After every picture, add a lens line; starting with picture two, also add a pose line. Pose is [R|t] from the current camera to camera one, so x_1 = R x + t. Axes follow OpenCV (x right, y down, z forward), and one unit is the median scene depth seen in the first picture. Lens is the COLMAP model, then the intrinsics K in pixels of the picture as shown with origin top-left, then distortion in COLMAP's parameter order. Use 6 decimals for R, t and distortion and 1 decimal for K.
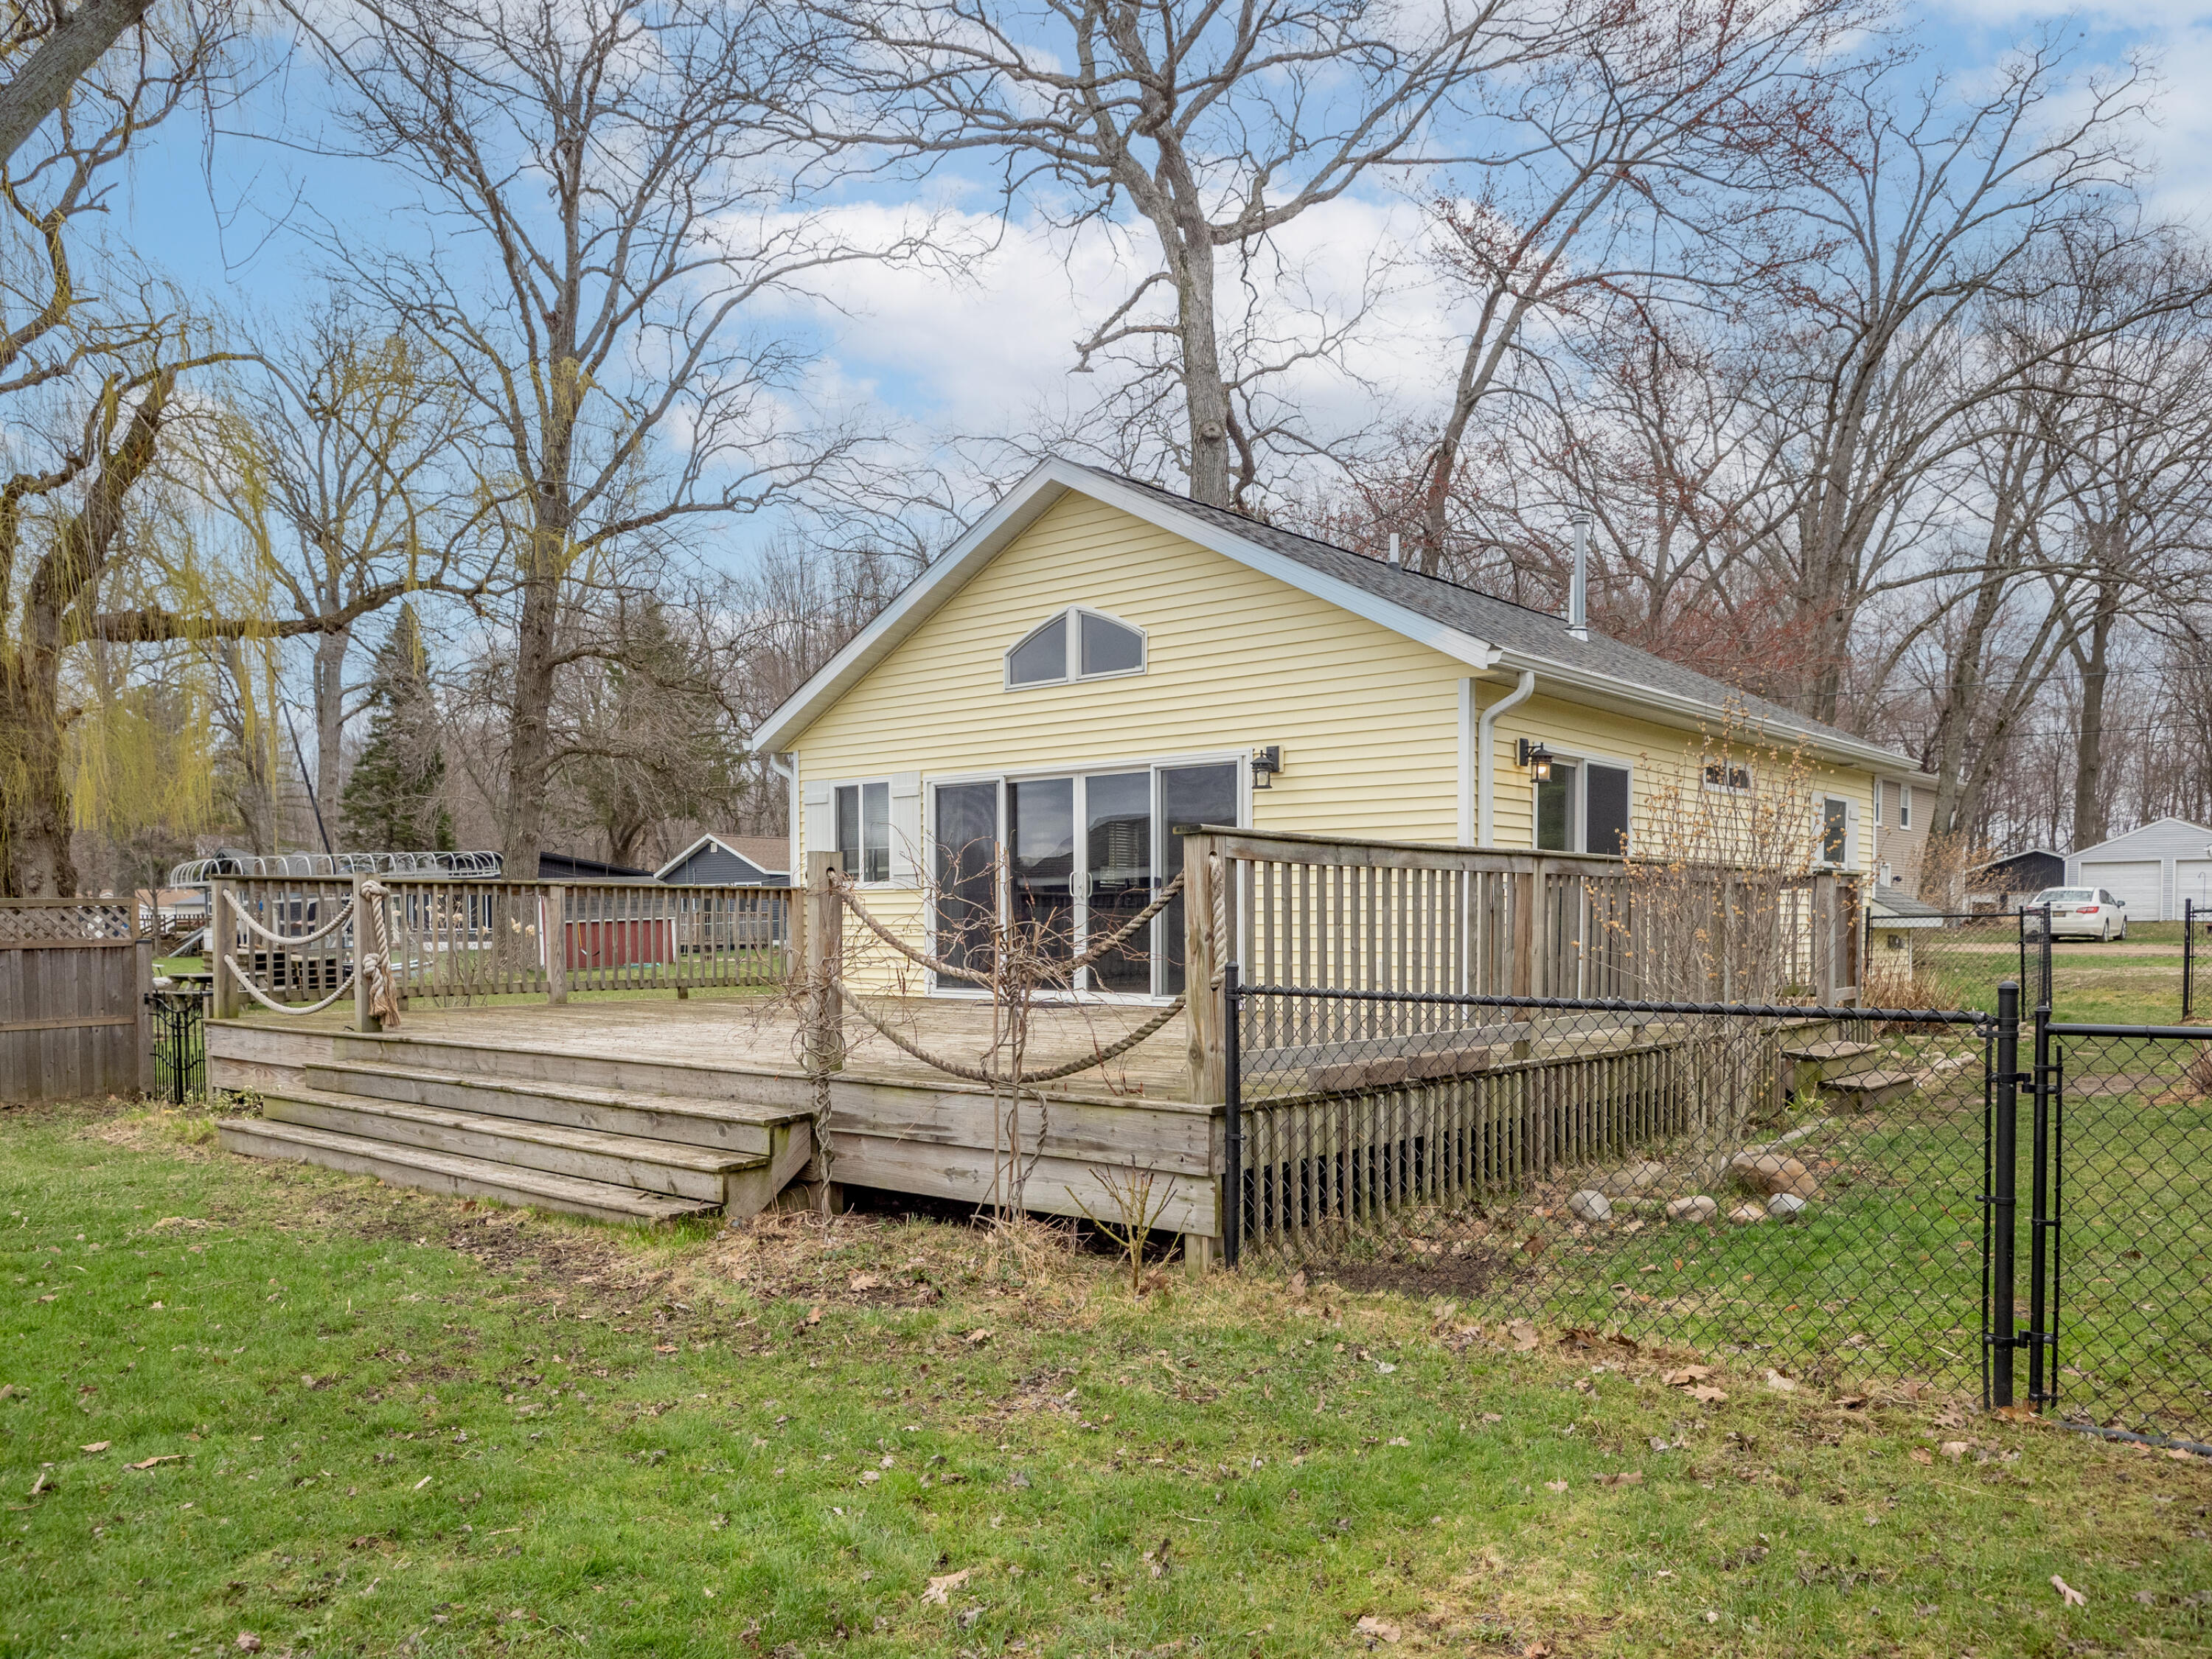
lens RADIAL K [[1581.3, 0, 1111.6], [0, 1581.3, 885.4], [0, 0, 1]] dist [-0.008406, -0.002109]
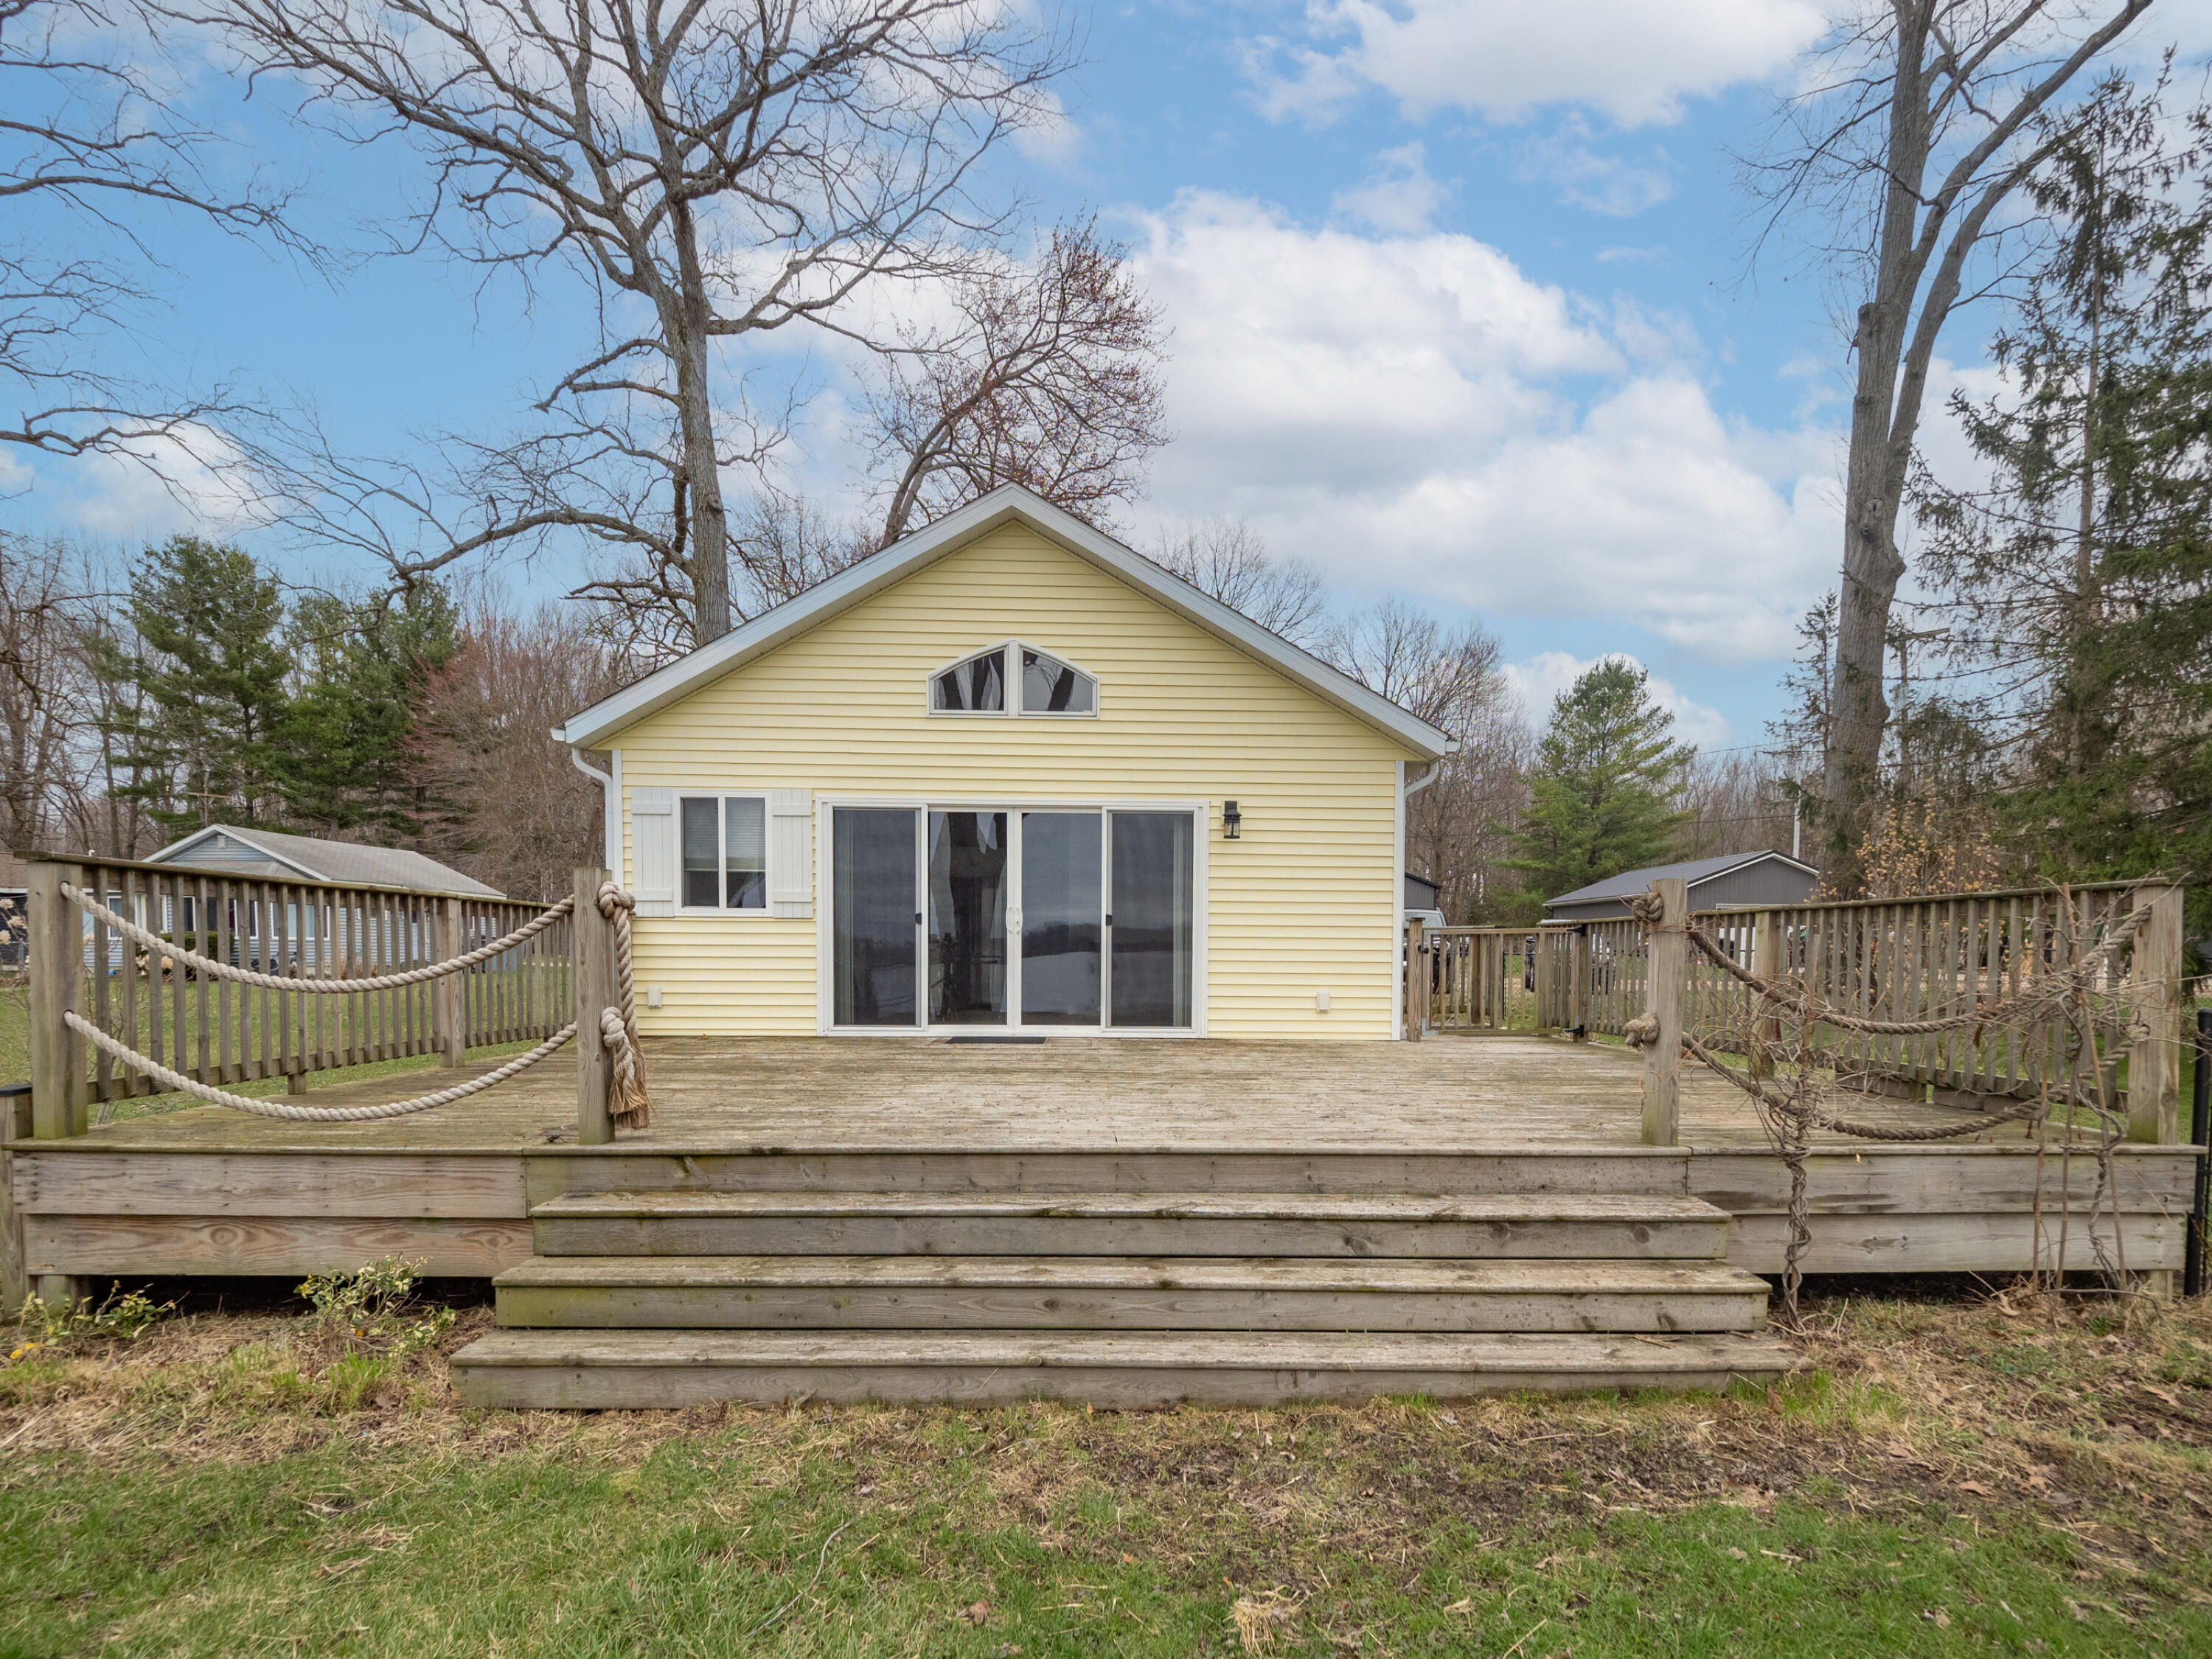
lens RADIAL K [[1138.8, 0, 1109.6], [0, 1138.8, 951.1], [0, 0, 1]] dist [-0.002026, -0.002478]
pose [[0.757639, 0.011387, 0.652574, -0.432621], [-0.025334, 0.999607, 0.011969, 0.008768], [-0.652182, -0.025600, 0.757630, 0.401326]]
